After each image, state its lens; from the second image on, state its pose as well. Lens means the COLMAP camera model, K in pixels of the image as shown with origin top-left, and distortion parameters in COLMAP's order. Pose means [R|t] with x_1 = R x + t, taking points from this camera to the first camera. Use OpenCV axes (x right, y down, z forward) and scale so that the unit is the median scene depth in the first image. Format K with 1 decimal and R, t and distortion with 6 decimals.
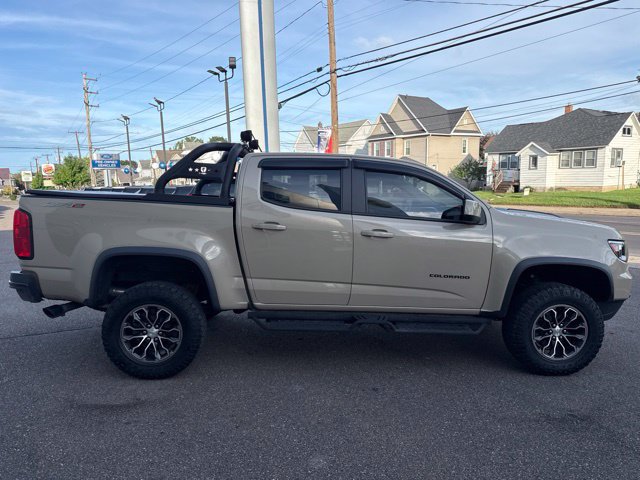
lens RADIAL K [[456.0, 0, 317.2], [0, 456.0, 241.5], [0, 0, 1]] dist [0.006860, -0.007258]
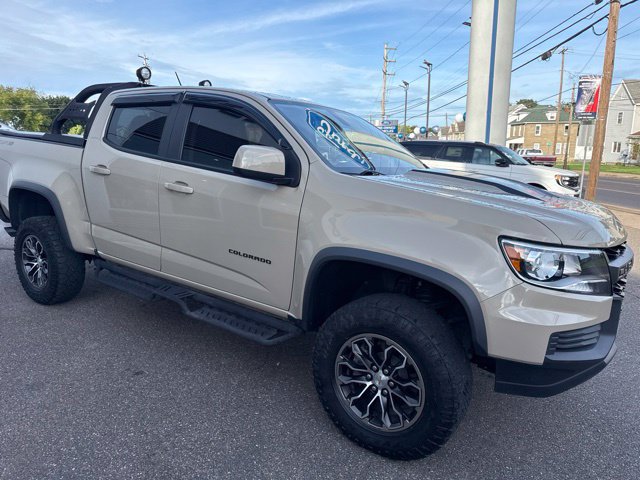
lens RADIAL K [[456.0, 0, 317.2], [0, 456.0, 241.5], [0, 0, 1]] dist [0.006860, -0.007258]
pose [[0.801341, 0.140432, -0.581490, 1.135600], [-0.099660, 0.989810, 0.101703, -0.039782], [0.589848, -0.023548, 0.807171, 0.726349]]
